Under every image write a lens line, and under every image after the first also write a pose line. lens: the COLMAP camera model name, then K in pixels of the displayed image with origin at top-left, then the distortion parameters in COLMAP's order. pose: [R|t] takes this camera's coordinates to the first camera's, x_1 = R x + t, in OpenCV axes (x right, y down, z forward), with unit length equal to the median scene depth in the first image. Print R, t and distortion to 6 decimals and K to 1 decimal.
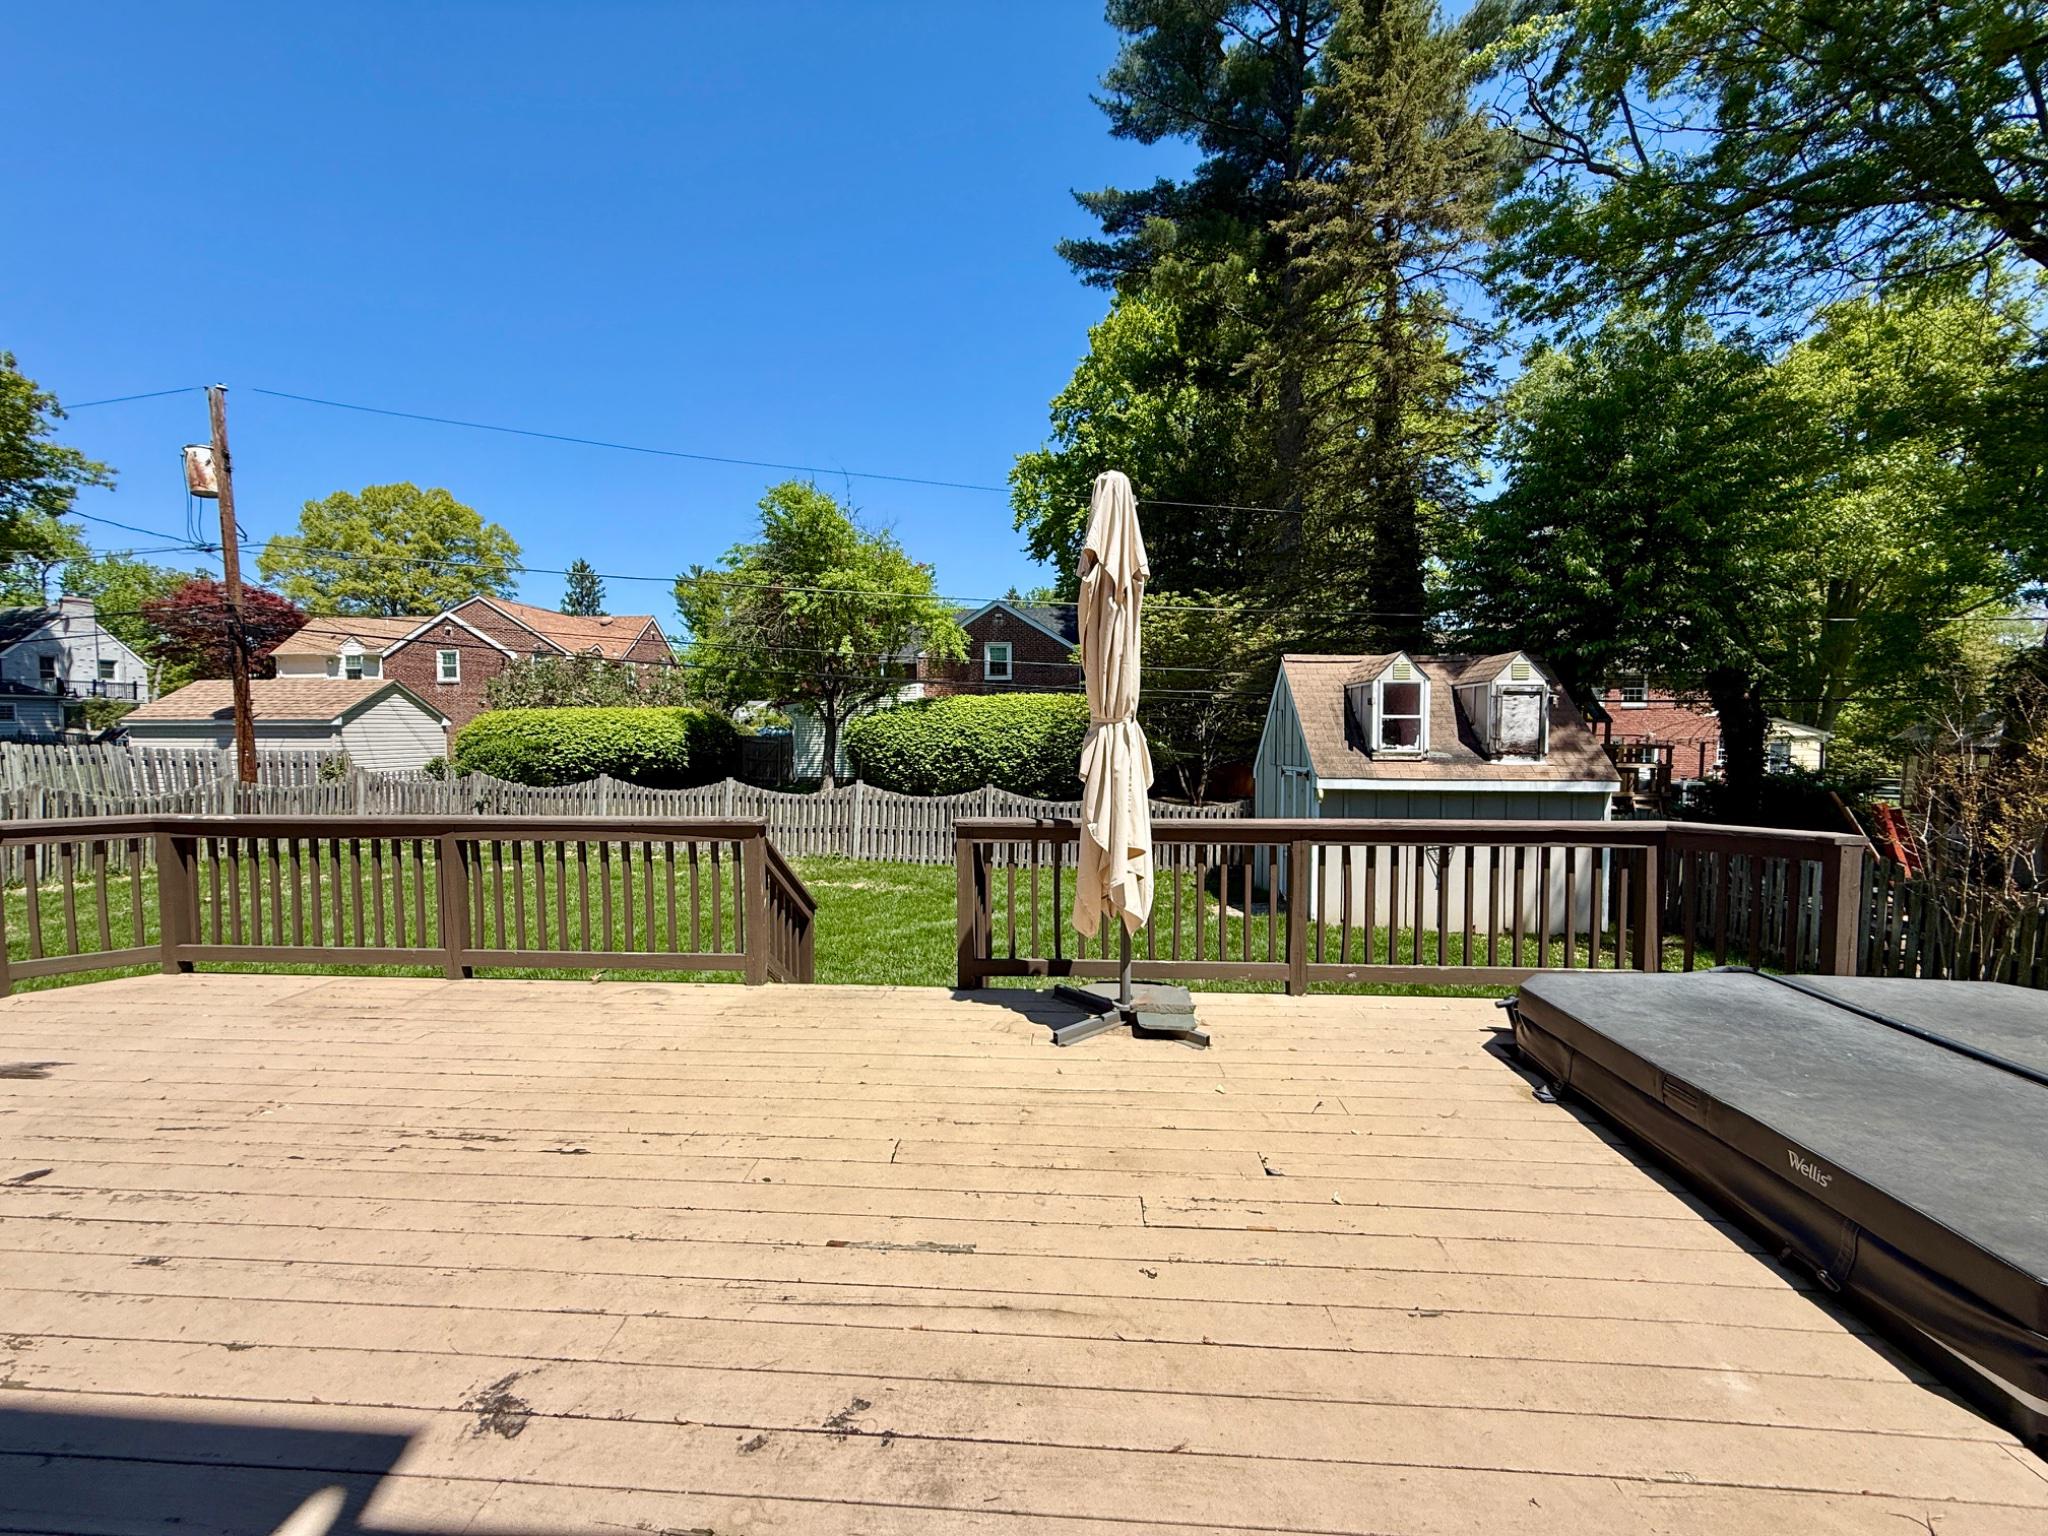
lens RADIAL K [[820.2, 0, 1014.8], [0, 820.2, 763.6], [0, 0, 1]] dist [-0.001119, 0.000627]
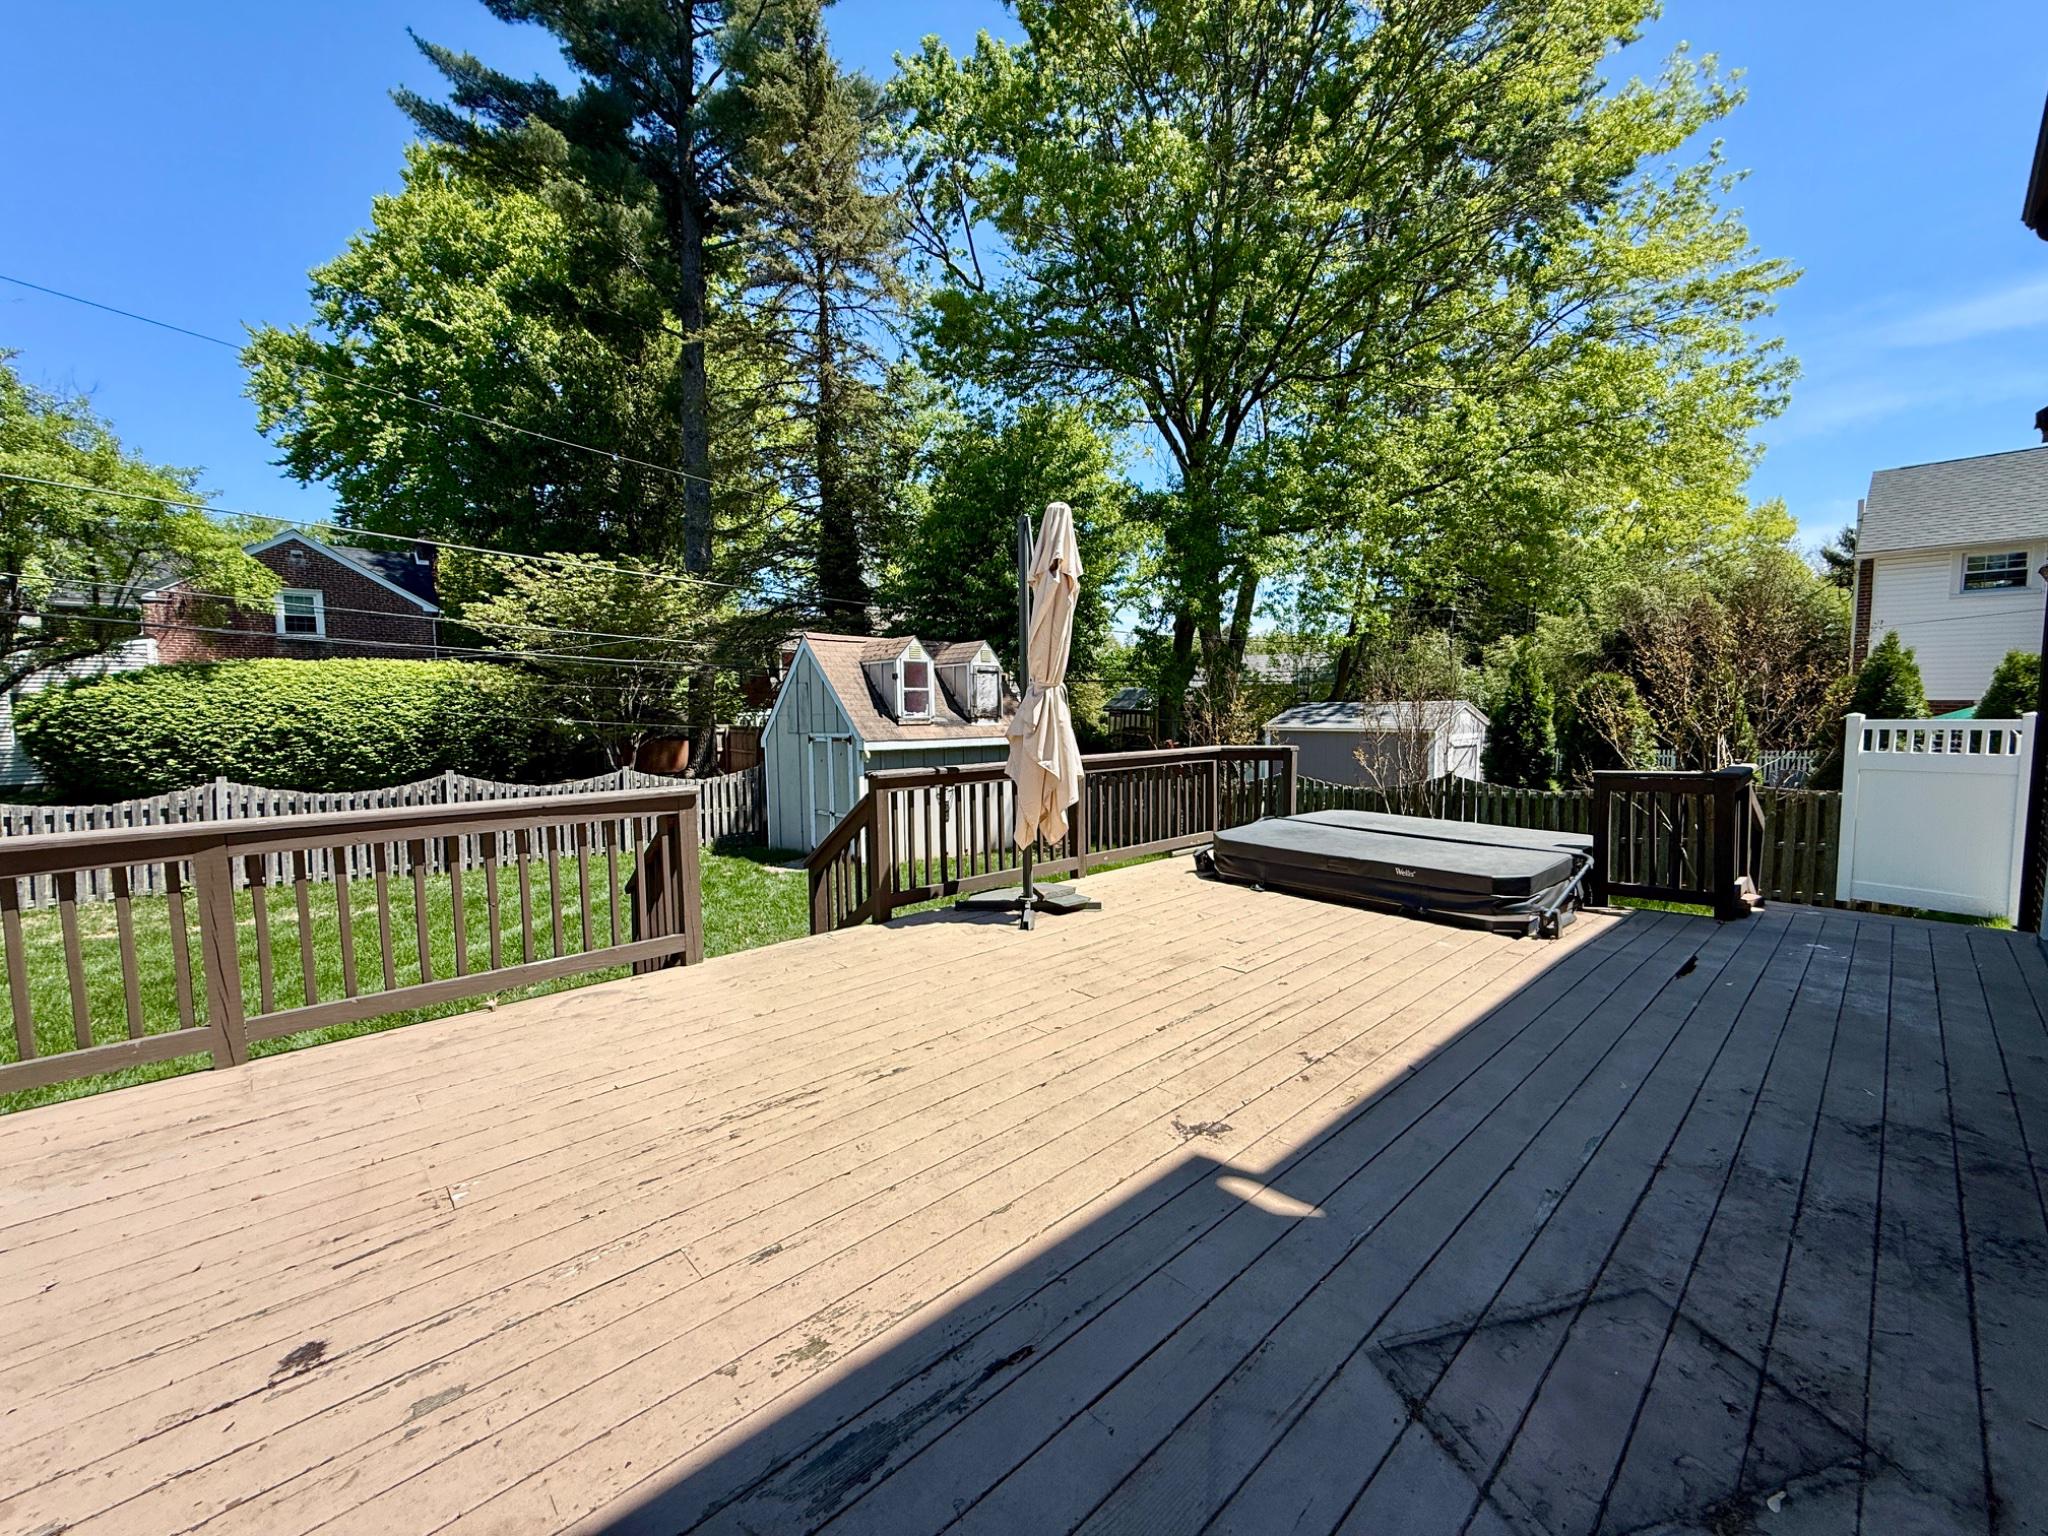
lens RADIAL K [[820.2, 0, 1021.7], [0, 820.2, 764.9], [0, 0, 1]] dist [-0.001119, 0.000627]
pose [[0.688605, -0.060210, 0.722633, -0.318016], [0.038308, 0.998176, 0.046665, 0.005083], [-0.724124, -0.004451, 0.689655, 0.032970]]
